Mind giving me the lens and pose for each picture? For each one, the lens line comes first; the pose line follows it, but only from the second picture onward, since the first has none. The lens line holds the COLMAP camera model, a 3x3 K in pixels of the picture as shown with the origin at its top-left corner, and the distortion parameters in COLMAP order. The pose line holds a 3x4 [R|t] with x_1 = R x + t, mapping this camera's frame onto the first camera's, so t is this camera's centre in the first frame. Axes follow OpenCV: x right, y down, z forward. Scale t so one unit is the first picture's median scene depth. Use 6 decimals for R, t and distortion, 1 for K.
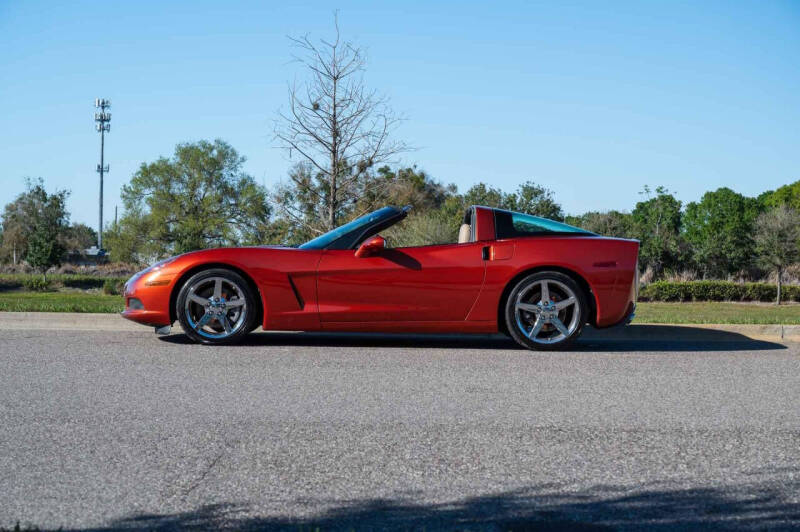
lens RADIAL K [[1633.2, 0, 395.1], [0, 1633.2, 266.2], [0, 0, 1]] dist [0.037342, -0.143425]
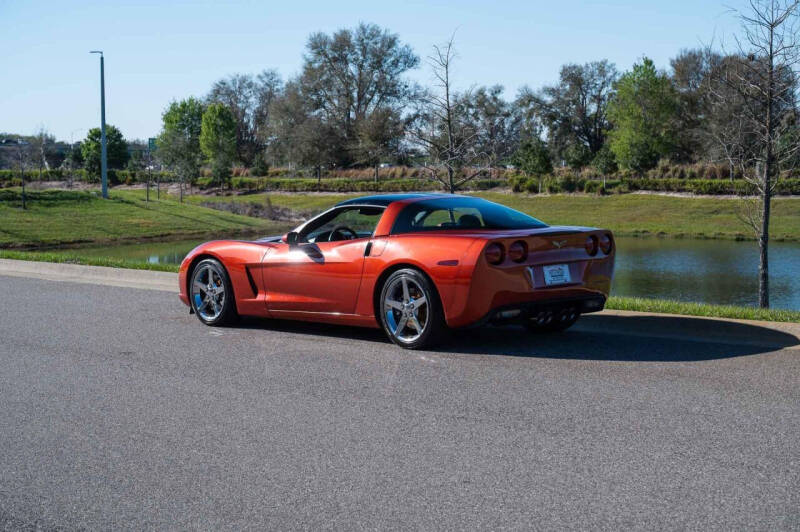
lens RADIAL K [[1630.3, 0, 400.0], [0, 1630.3, 266.0], [0, 0, 1]] dist [0.024595, 0.023694]
pose [[0.669518, 0.024398, -0.742395, 0.069392], [0.022522, 0.998334, 0.053120, -0.004283], [0.742454, -0.052285, 0.667854, 0.028701]]
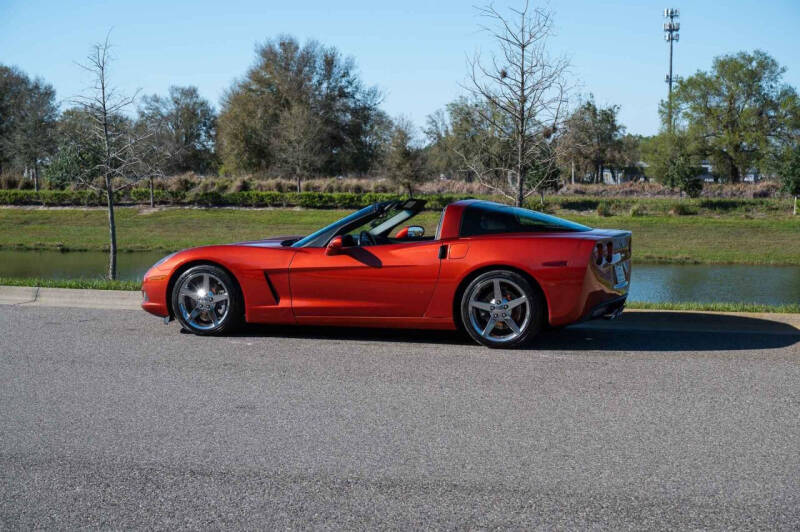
lens RADIAL K [[1633.2, 0, 395.1], [0, 1633.2, 266.2], [0, 0, 1]] dist [0.037342, -0.143425]
pose [[0.937588, 0.008225, -0.347652, 0.032411], [0.011343, 0.998465, 0.054212, -0.004626], [0.347564, -0.054772, 0.936055, 0.002796]]
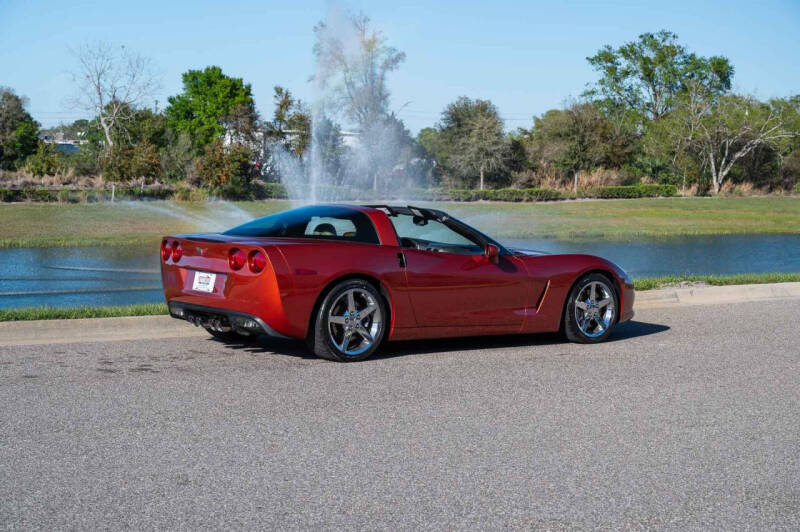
lens RADIAL K [[1633.2, 0, 395.1], [0, 1633.2, 266.2], [0, 0, 1]] dist [0.037342, -0.143425]
pose [[0.787958, -0.038731, 0.614510, -0.046985], [-0.006998, 0.997392, 0.071836, -0.006402], [-0.615689, -0.060905, 0.785632, 0.017937]]
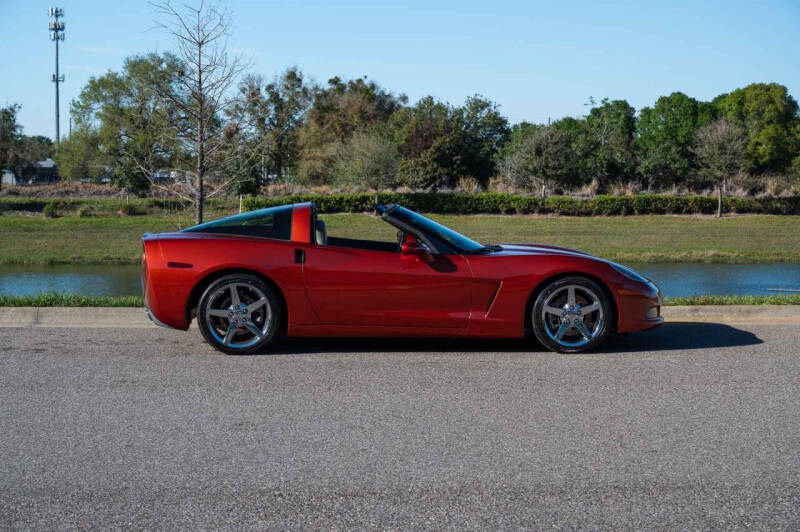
lens RADIAL K [[1633.2, 0, 395.1], [0, 1633.2, 266.2], [0, 0, 1]] dist [0.037342, -0.143425]
pose [[0.999642, -0.016709, 0.020877, 0.007846], [0.015446, 0.998123, 0.059268, -0.005040], [-0.021828, -0.058925, 0.998024, 0.000316]]
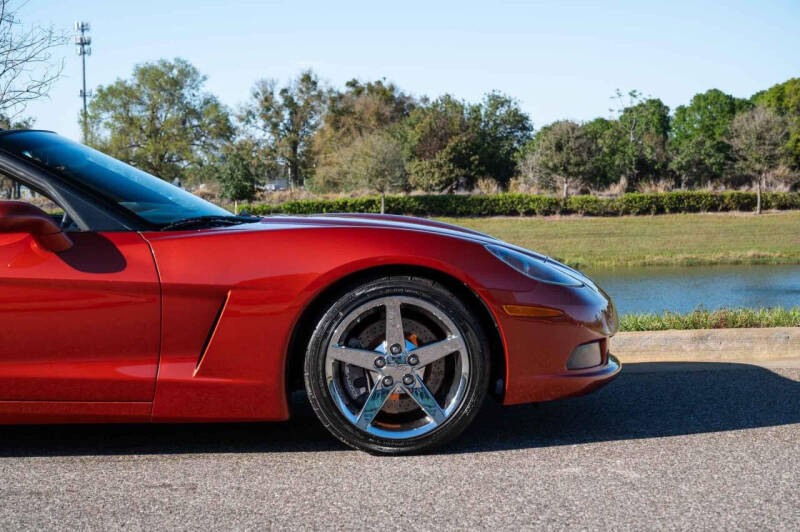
lens RADIAL K [[1633.2, 0, 395.1], [0, 1633.2, 266.2], [0, 0, 1]] dist [0.037342, -0.143425]
pose [[0.999303, -0.037148, -0.003709, 0.018798], [0.037290, 0.997946, 0.052096, -0.001508], [0.001766, -0.052198, 0.998635, 0.047694]]
